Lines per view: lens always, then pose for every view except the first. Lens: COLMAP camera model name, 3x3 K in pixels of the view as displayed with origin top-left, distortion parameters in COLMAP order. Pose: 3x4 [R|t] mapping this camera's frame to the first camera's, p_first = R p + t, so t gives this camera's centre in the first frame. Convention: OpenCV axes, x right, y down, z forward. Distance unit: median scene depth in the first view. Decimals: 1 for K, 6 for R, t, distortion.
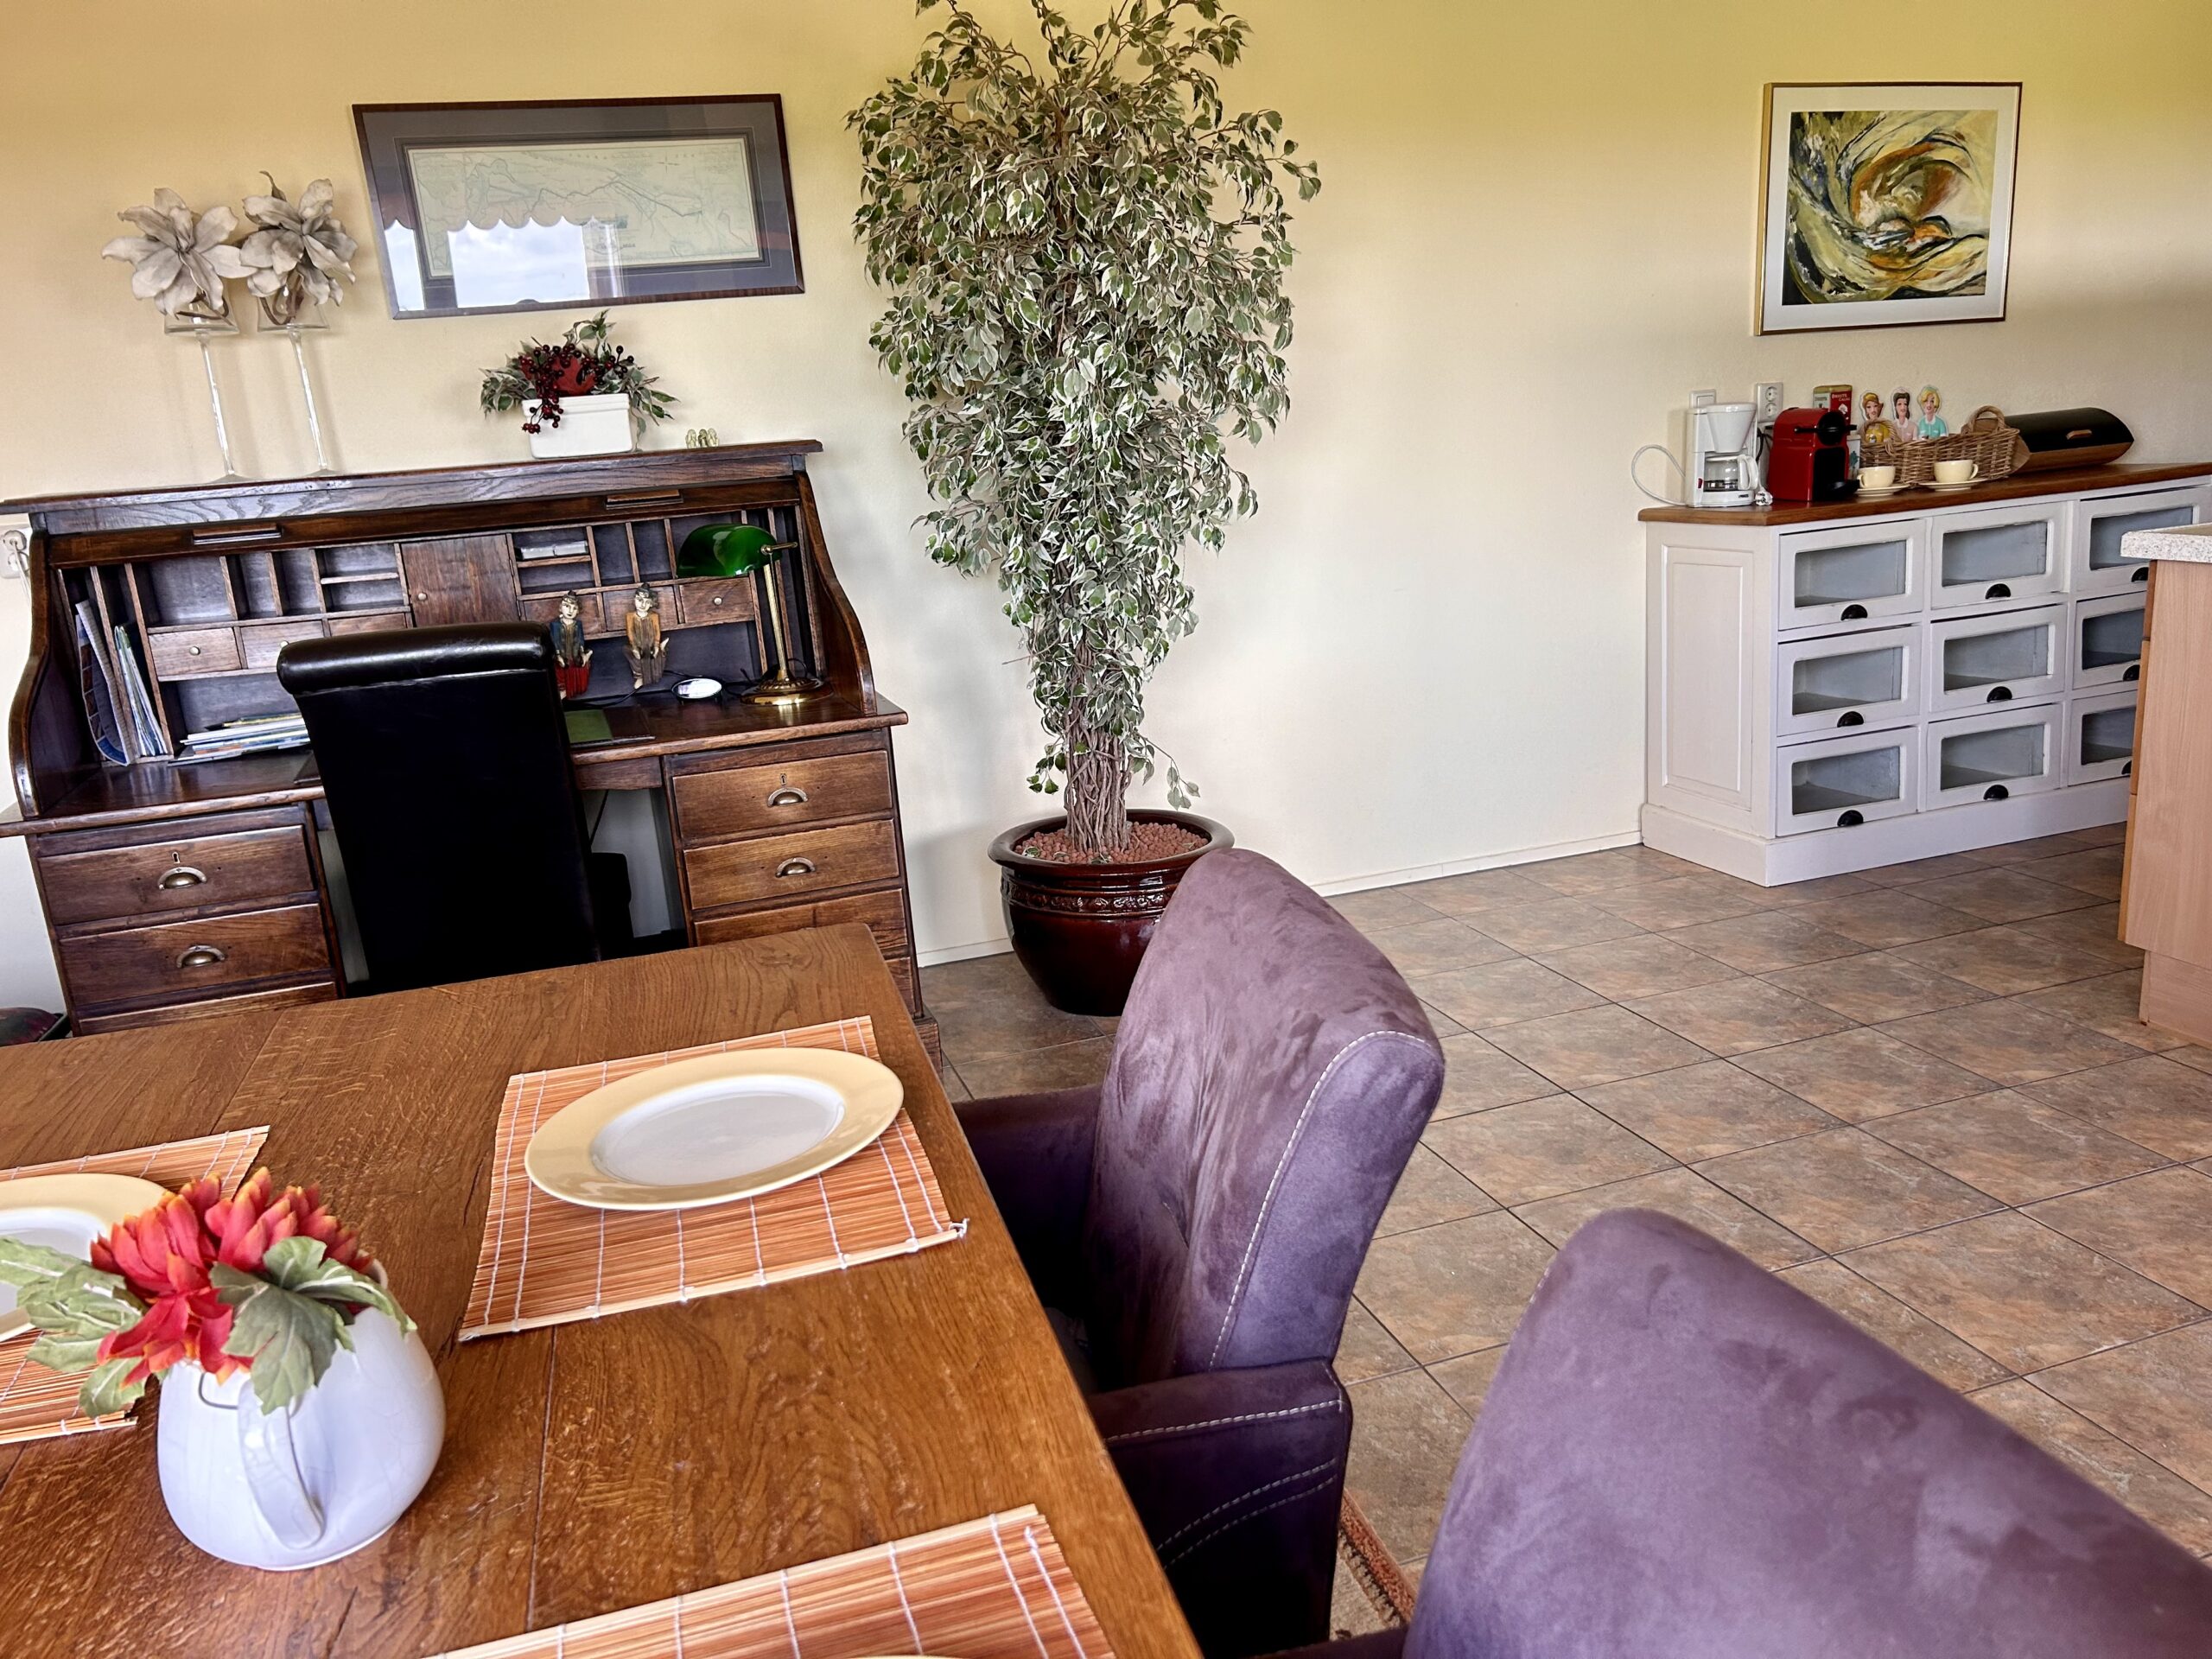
lens RADIAL K [[1677.5, 0, 1103.9], [0, 1677.5, 842.2], [0, 0, 1]] dist [0.053580, -0.054606]
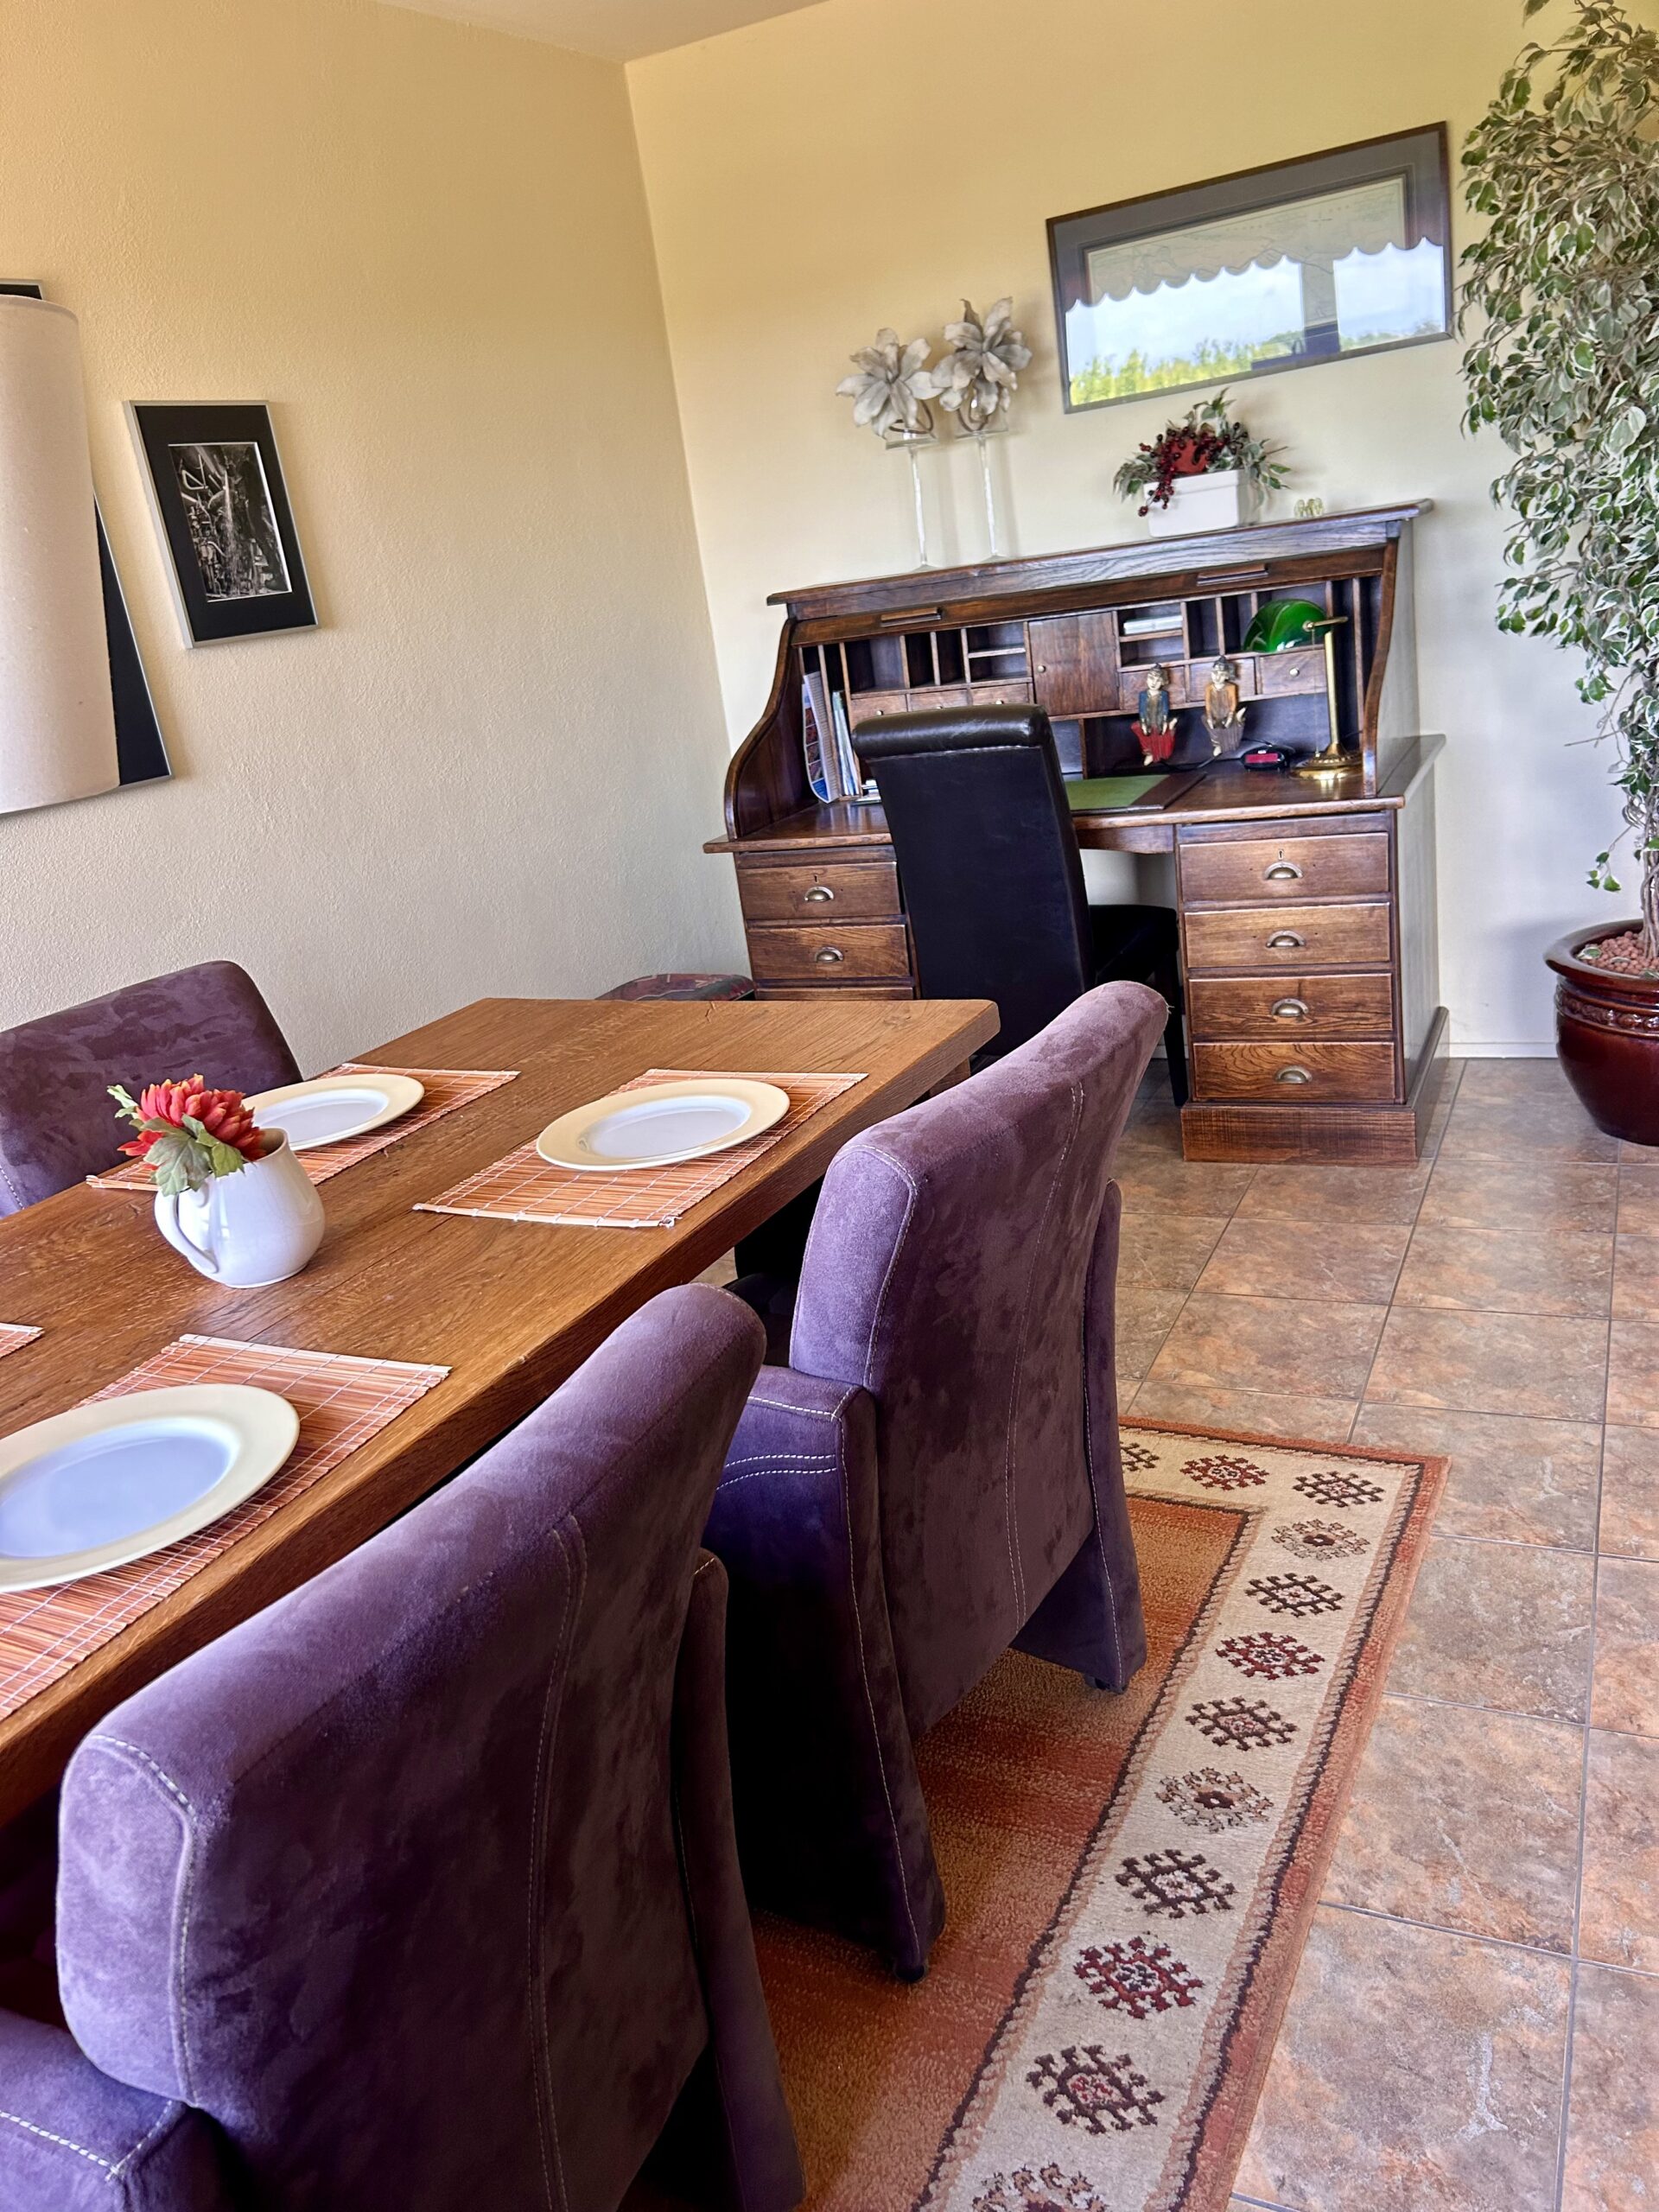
lens RADIAL K [[1687.0, 0, 820.9], [0, 1687.0, 1158.0], [0, 0, 1]] dist [0.007964, -0.012393]
pose [[0.725979, 0.203552, -0.656903, 0.326106], [-0.087464, 0.974765, 0.205385, -0.043369], [0.682132, -0.091650, 0.725463, 0.022874]]
